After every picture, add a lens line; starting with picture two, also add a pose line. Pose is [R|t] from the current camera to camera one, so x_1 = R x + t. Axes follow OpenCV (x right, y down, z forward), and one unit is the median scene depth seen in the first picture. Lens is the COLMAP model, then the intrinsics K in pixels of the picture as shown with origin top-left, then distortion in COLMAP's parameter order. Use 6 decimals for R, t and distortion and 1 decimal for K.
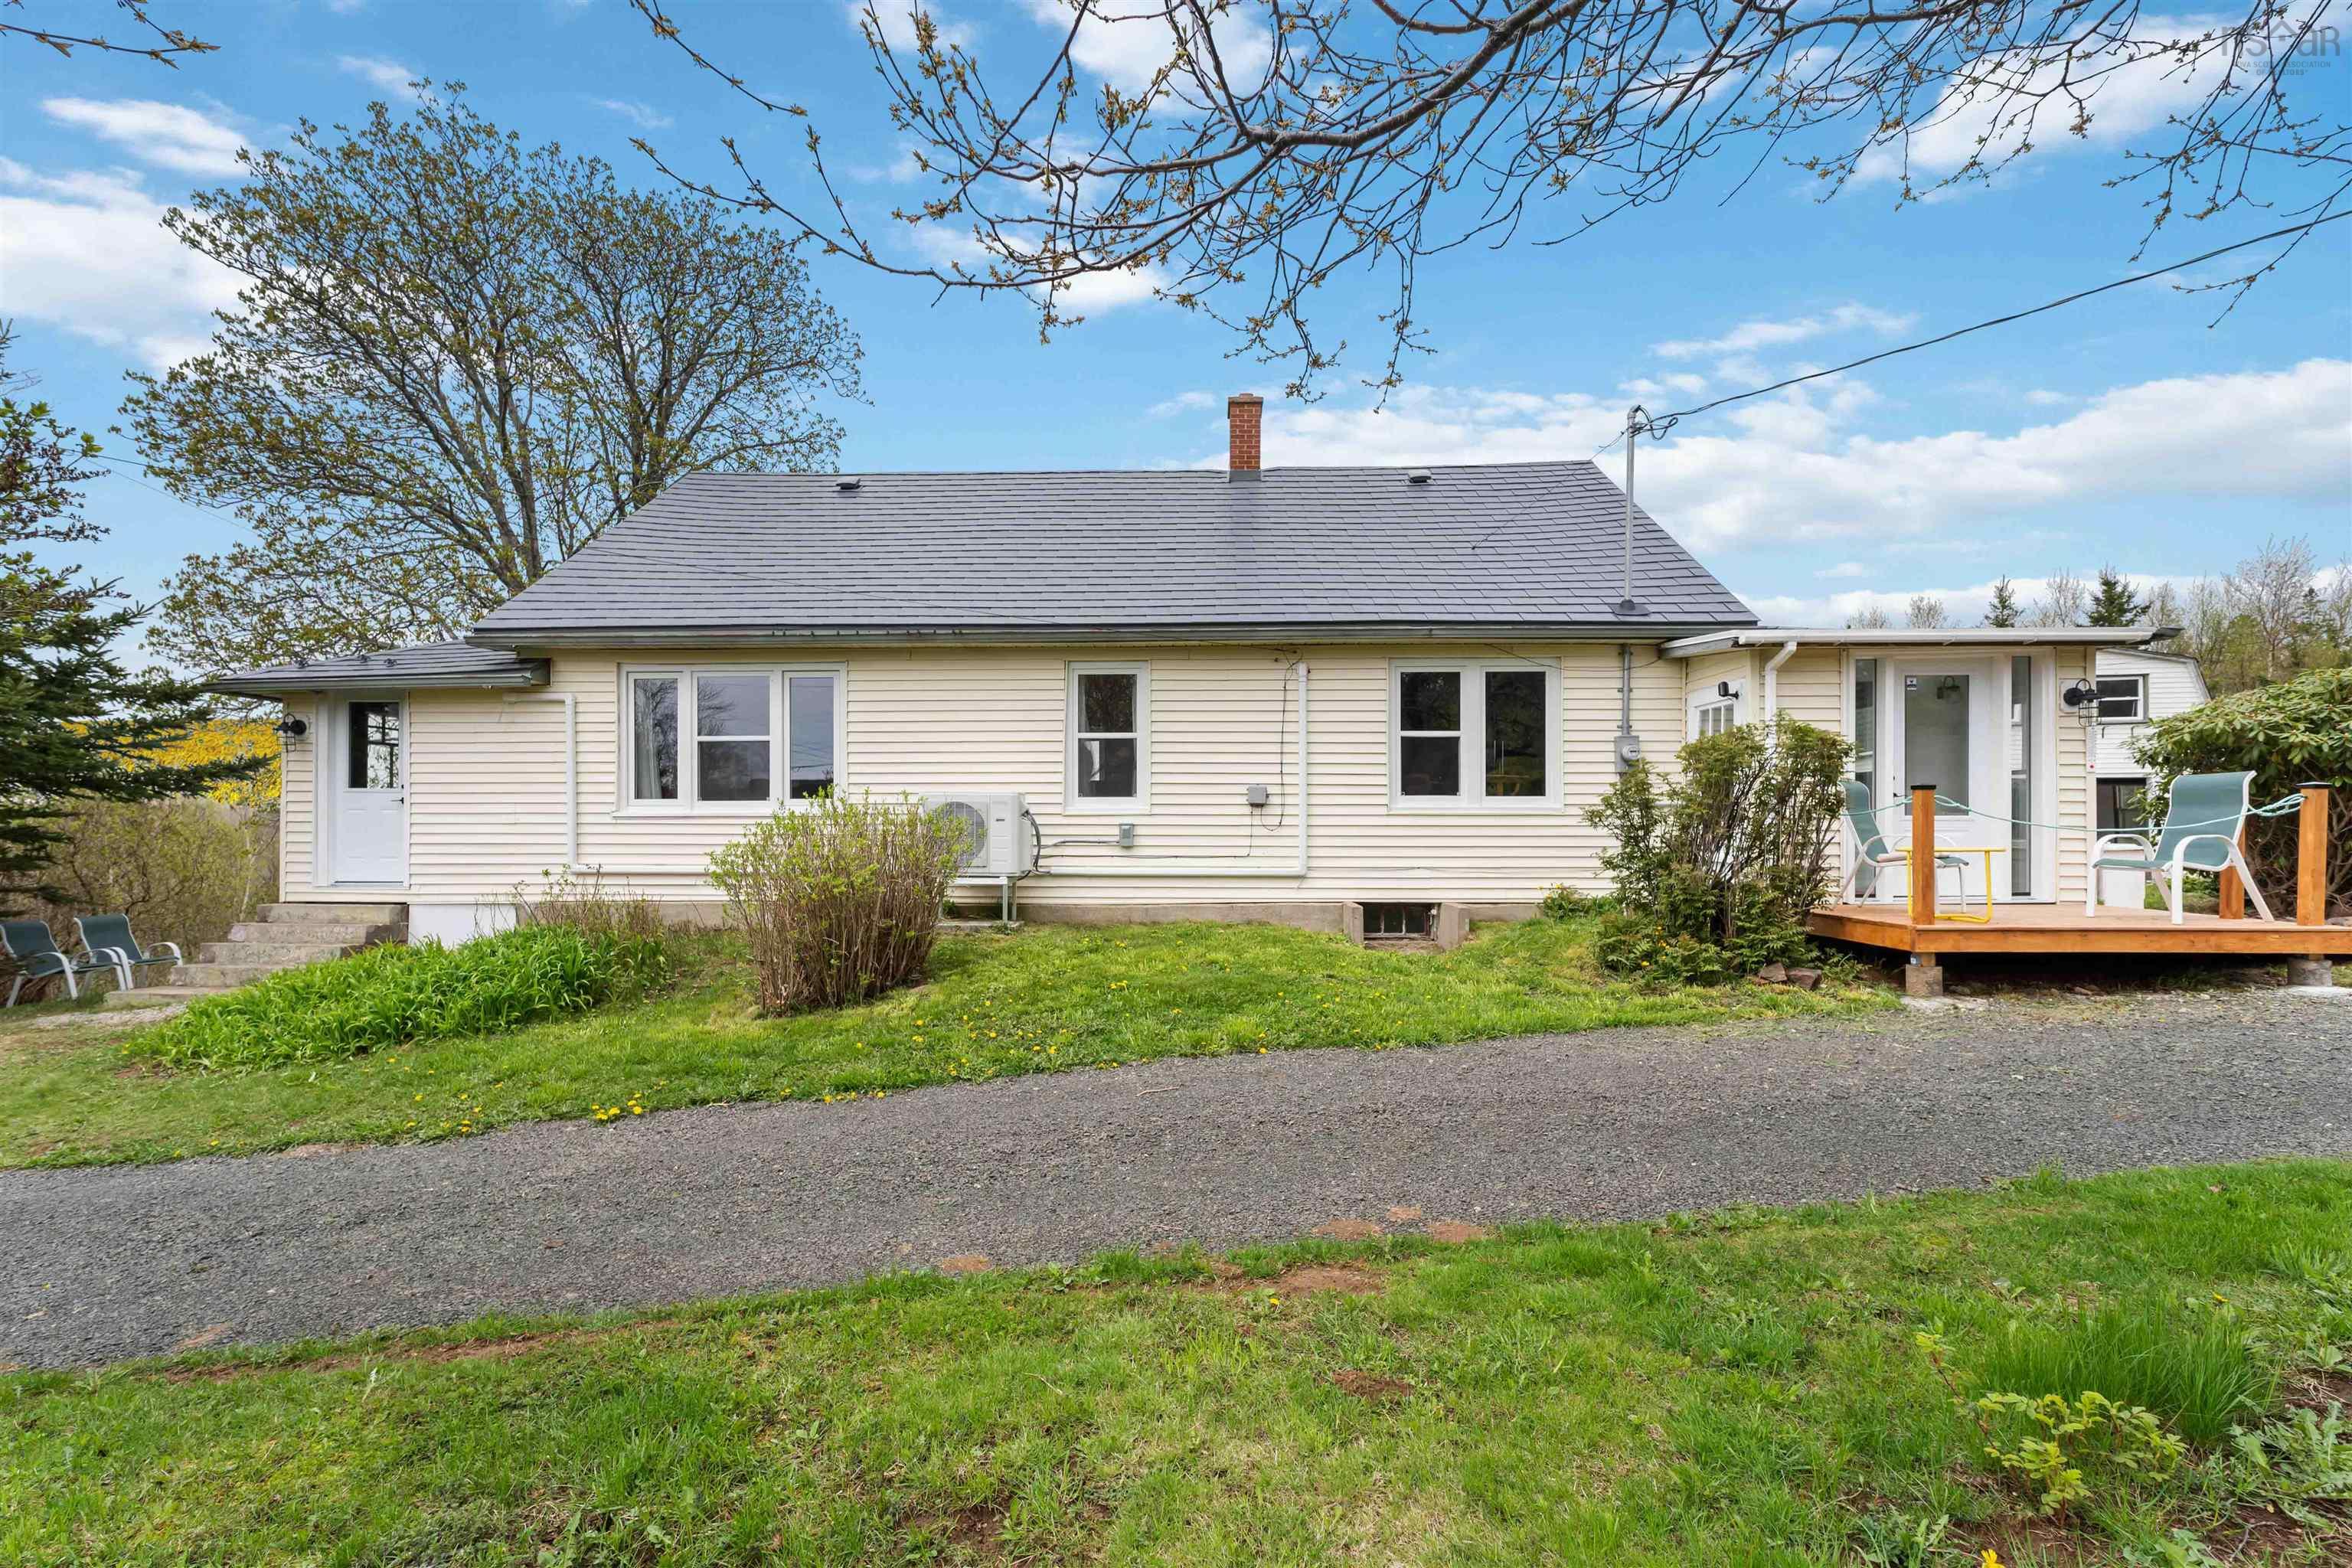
lens RADIAL K [[1058.6, 0, 1176.0], [0, 1058.6, 784.0], [0, 0, 1]] dist [-0.000915, -0.000003]
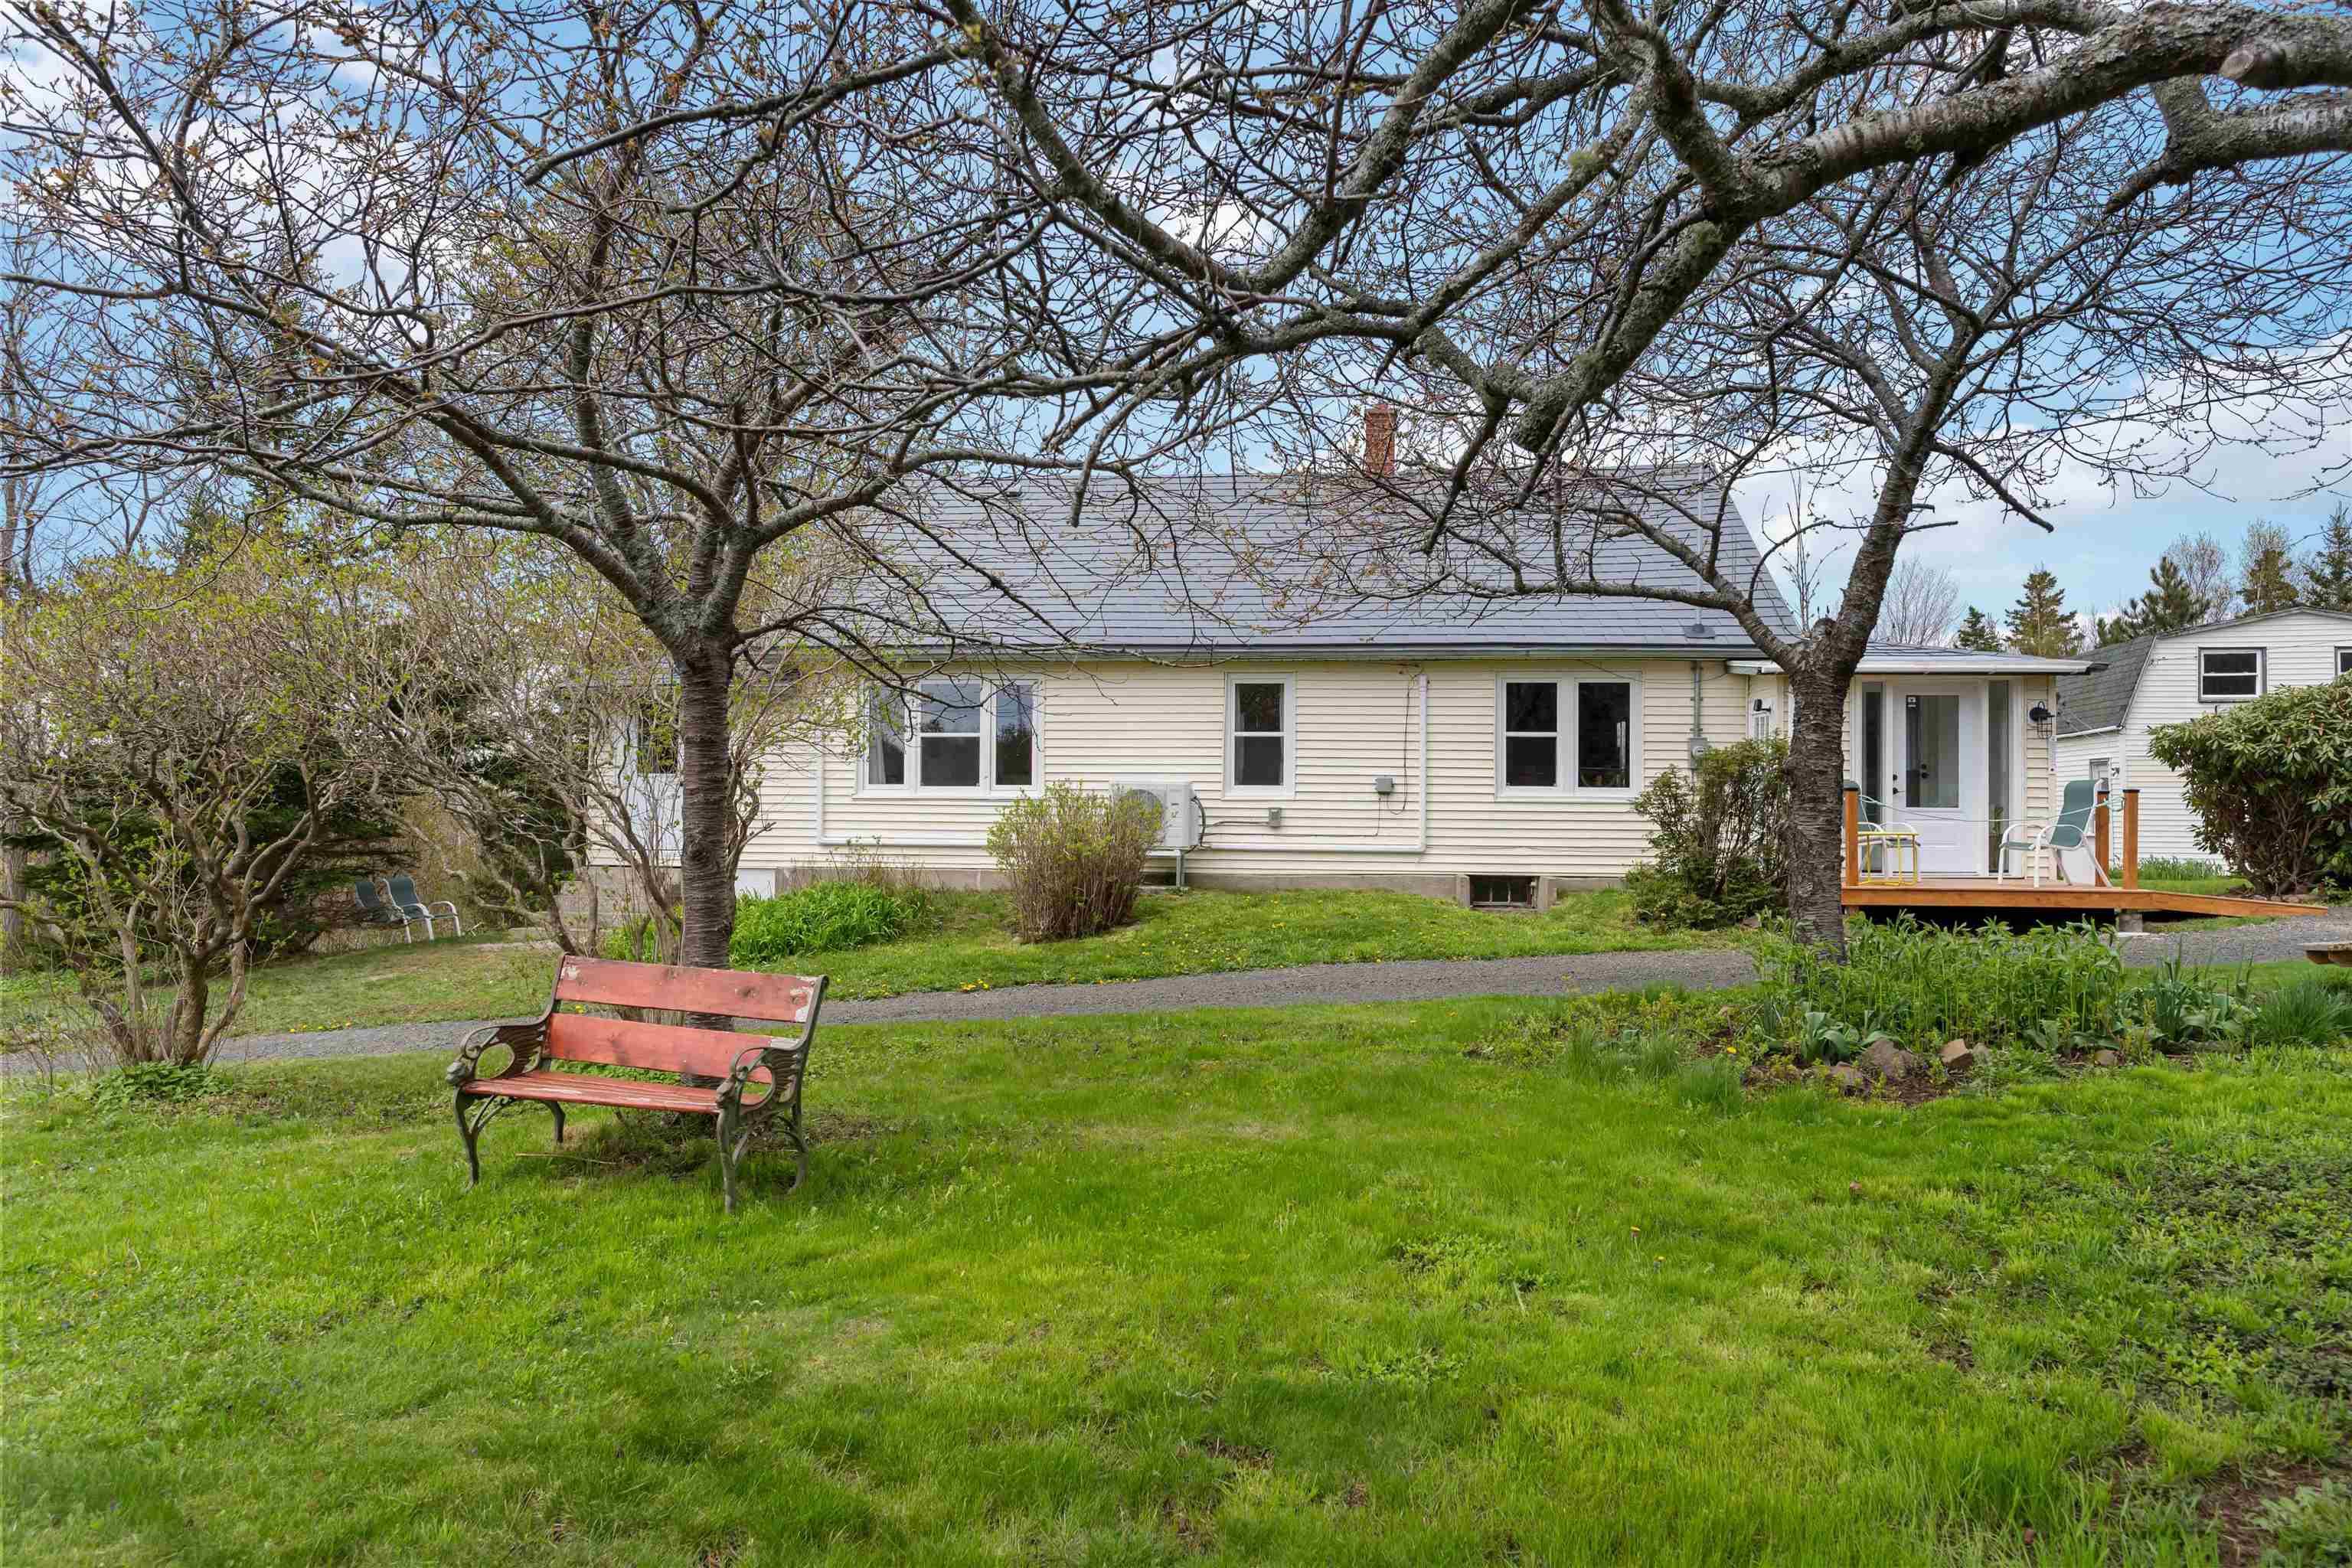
lens RADIAL K [[1456.2, 0, 1169.5], [0, 1456.2, 746.6], [0, 0, 1]] dist [0.006602, 0.000639]
pose [[0.996059, 0.004966, -0.088552, -0.019857], [-0.004849, 0.999987, 0.001543, -0.034368], [0.088558, -0.001108, 0.996070, -0.669397]]
